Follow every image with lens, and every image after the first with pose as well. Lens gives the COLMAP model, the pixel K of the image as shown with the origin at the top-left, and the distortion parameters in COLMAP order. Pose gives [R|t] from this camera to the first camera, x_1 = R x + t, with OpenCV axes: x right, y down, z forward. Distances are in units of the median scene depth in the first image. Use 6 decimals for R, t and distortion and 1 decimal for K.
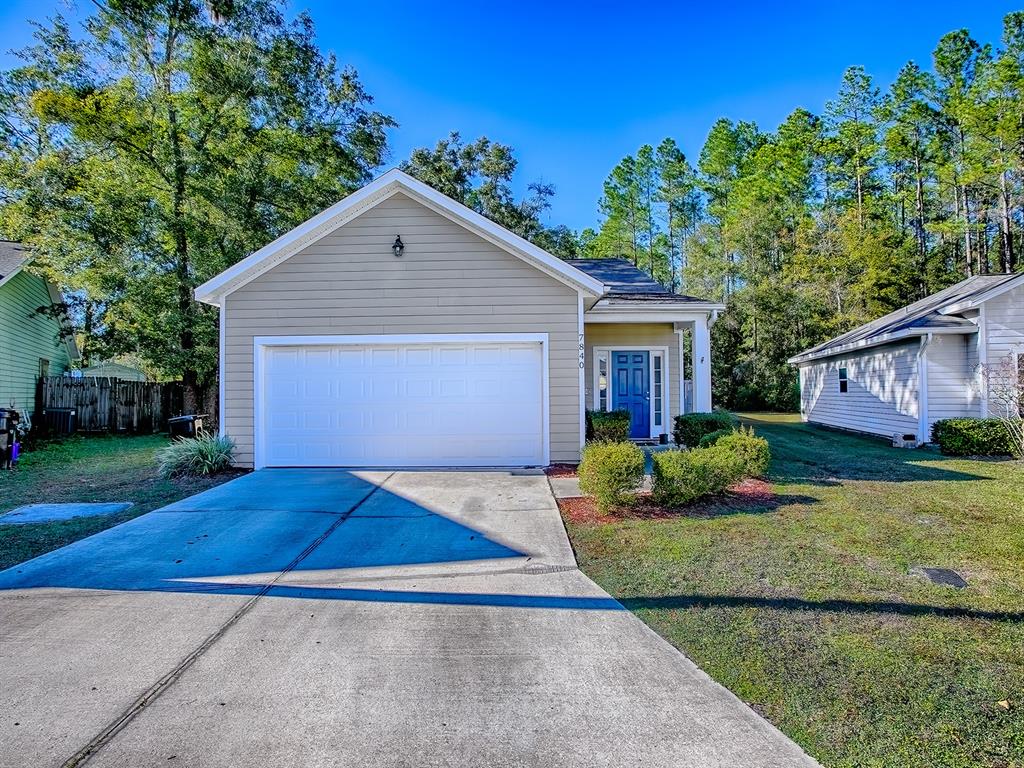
lens RADIAL K [[531.0, 0, 515.4], [0, 531.0, 376.6], [0, 0, 1]] dist [-0.029526, 0.005702]
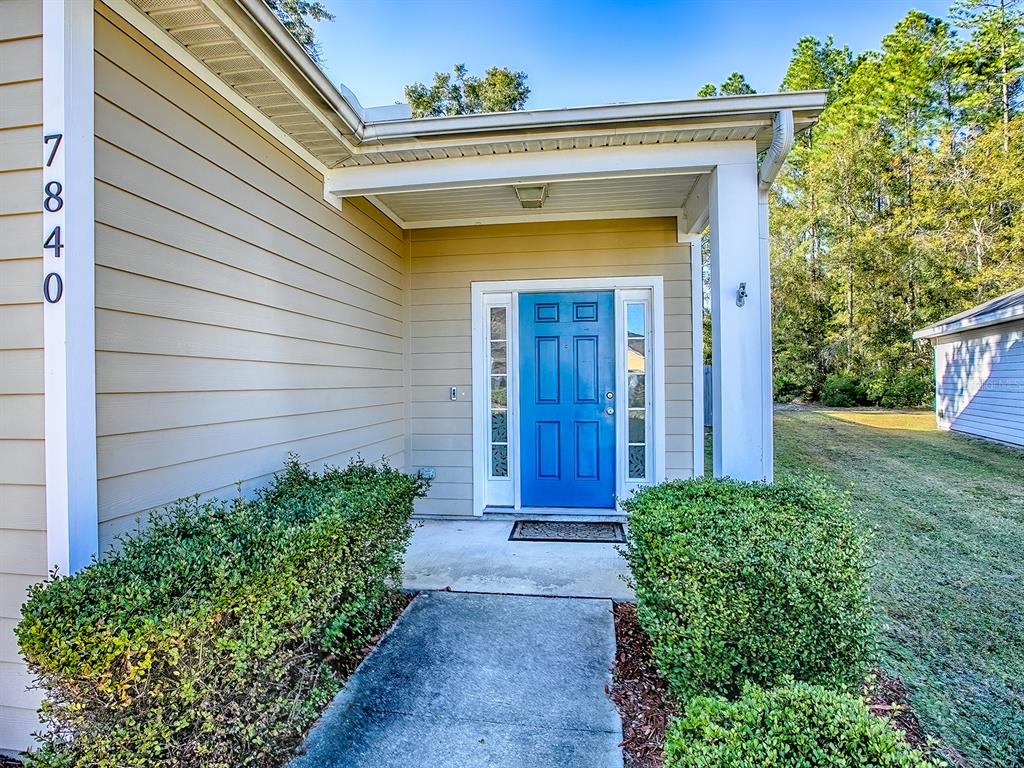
lens RADIAL K [[531.0, 0, 510.1], [0, 531.0, 377.3], [0, 0, 1]] dist [-0.029526, 0.005702]
pose [[0.990655, -0.002526, -0.136366, 0.088219], [0.005942, 0.999678, 0.024650, 0.002316], [0.136259, -0.025230, 0.990352, 0.228761]]
